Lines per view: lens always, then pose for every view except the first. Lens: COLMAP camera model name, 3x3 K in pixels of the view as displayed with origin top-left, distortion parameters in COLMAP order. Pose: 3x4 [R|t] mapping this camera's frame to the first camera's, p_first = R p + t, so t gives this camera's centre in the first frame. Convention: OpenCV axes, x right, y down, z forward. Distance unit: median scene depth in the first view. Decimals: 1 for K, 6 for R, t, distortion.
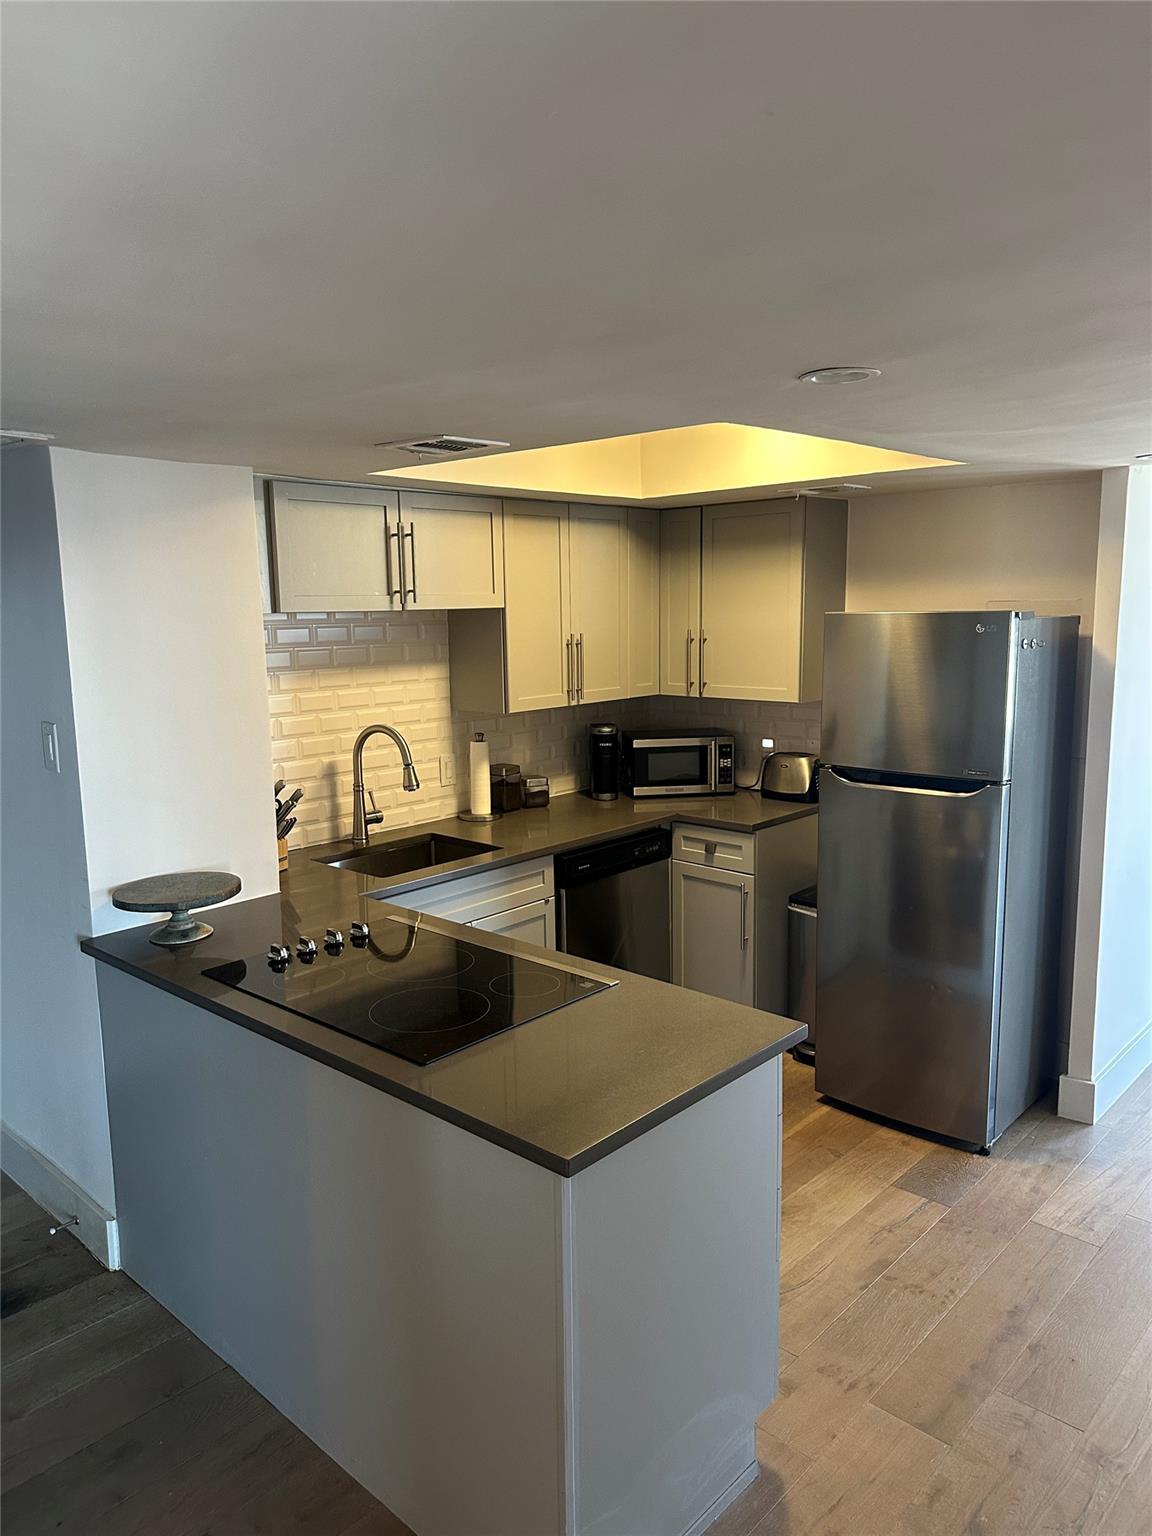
lens RADIAL K [[1076.6, 0, 576.0], [0, 1076.6, 768.0], [0, 0, 1]] dist [0.217087, -0.416469]
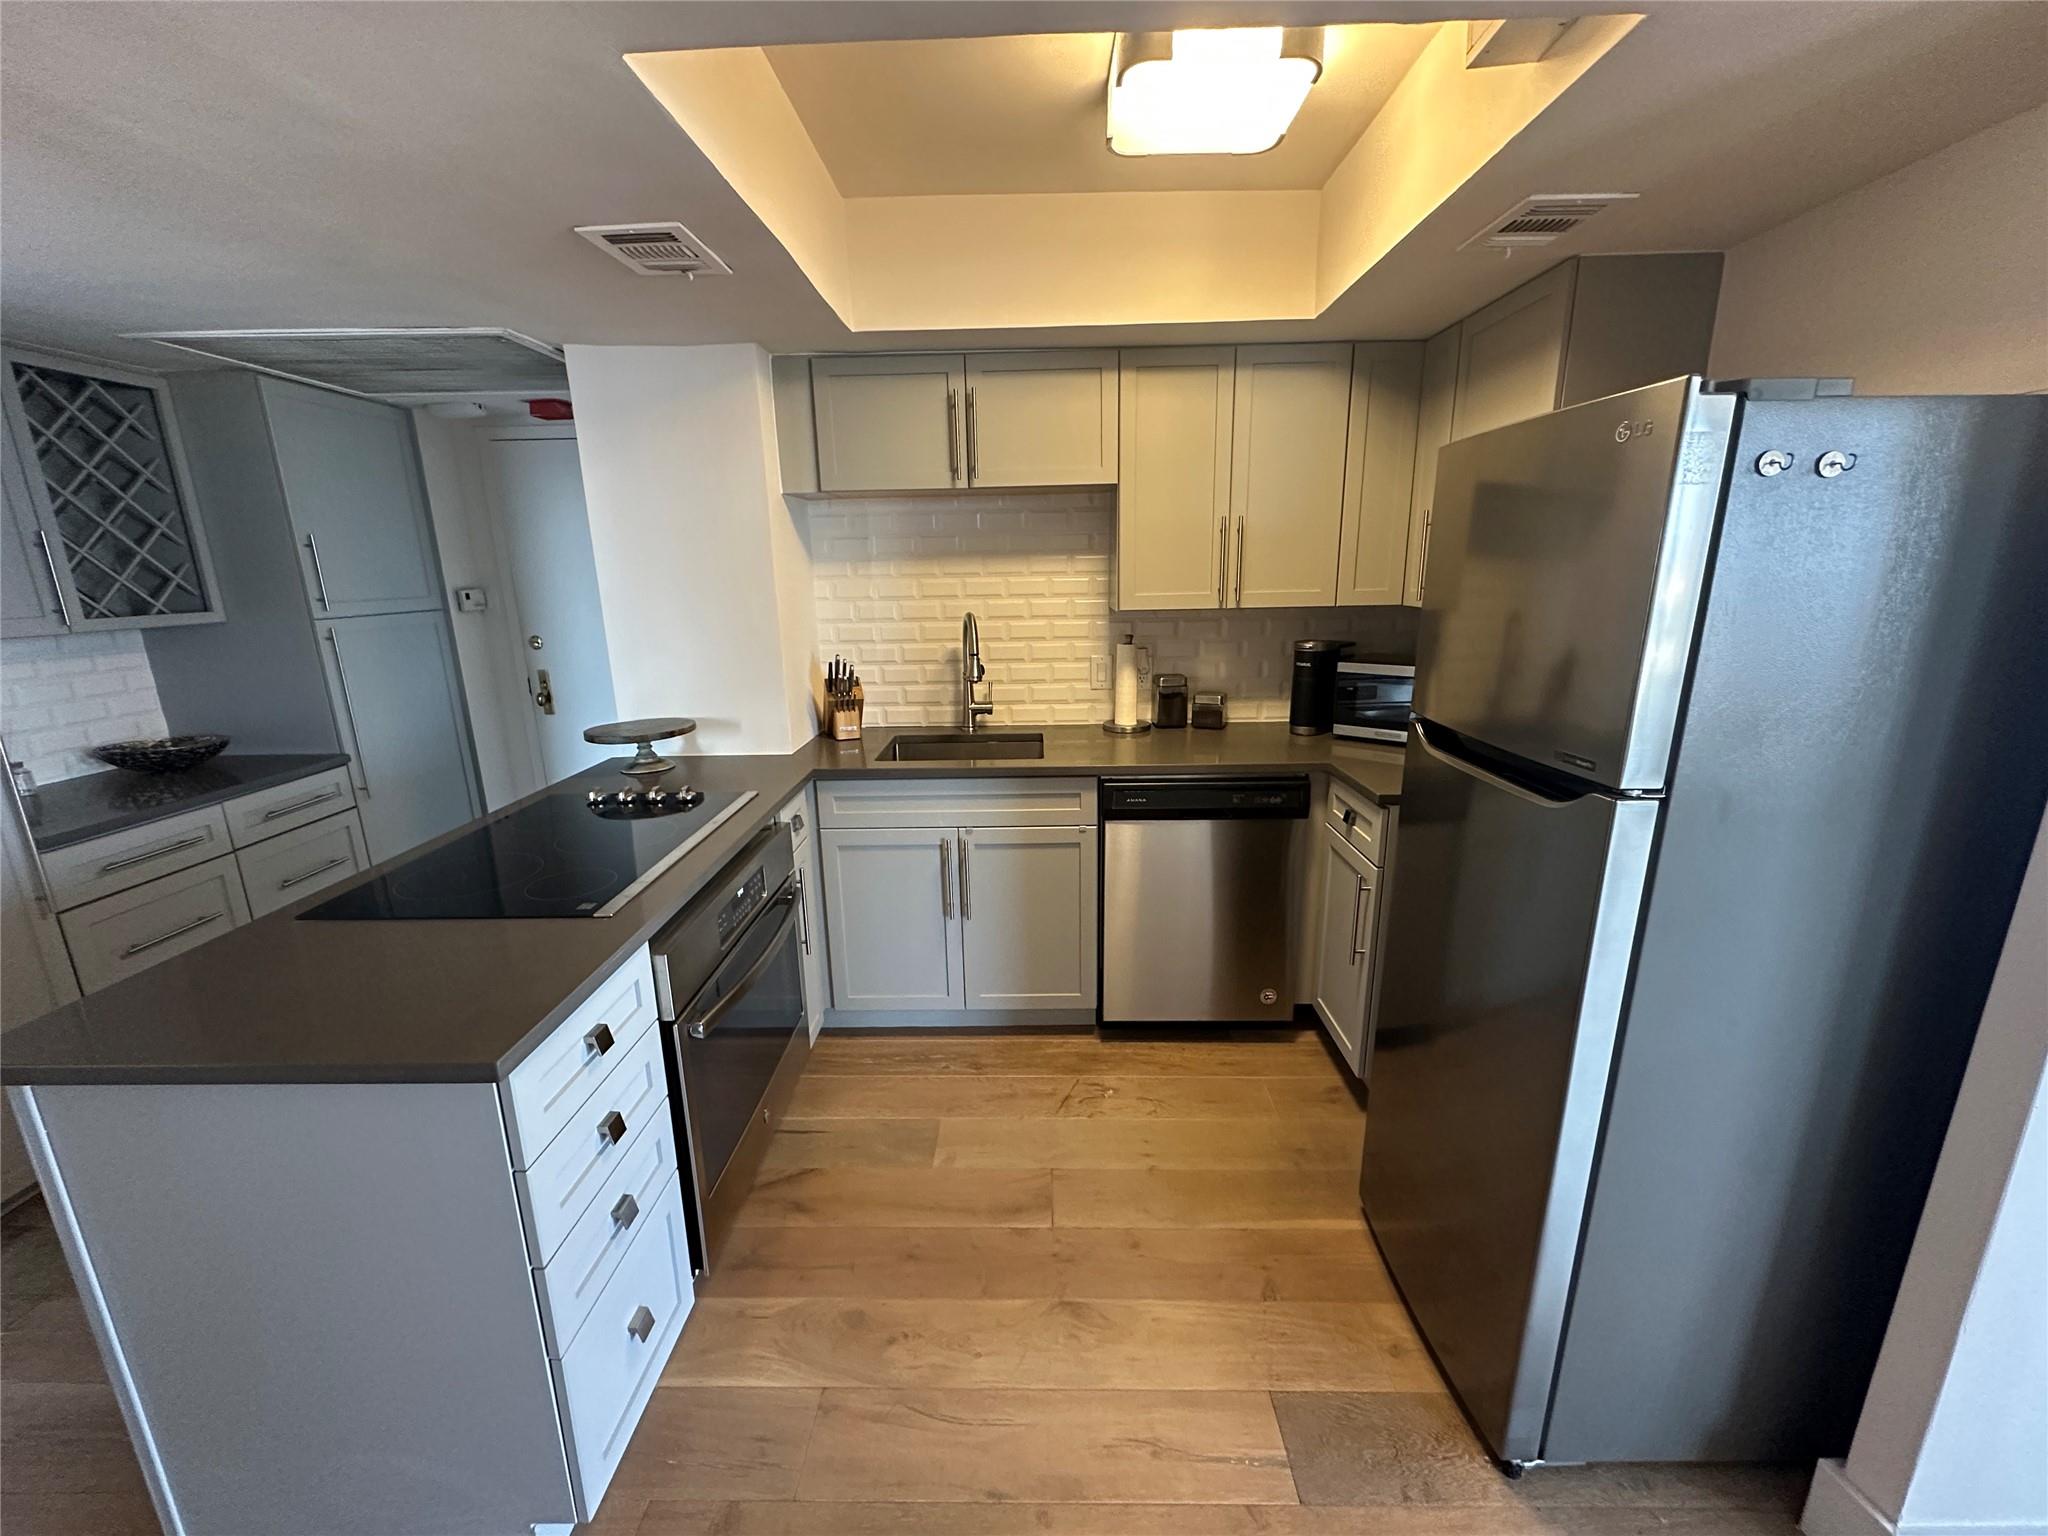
lens RADIAL K [[823.5, 0, 1024.0], [0, 823.5, 768.0], [0, 0, 1]] dist [0.000083, 0.000012]
pose [[0.663291, 0.182595, -0.725744, 0.394902], [-0.109002, 0.983007, 0.147699, -0.015995], [0.740380, -0.018860, 0.671924, 0.507288]]
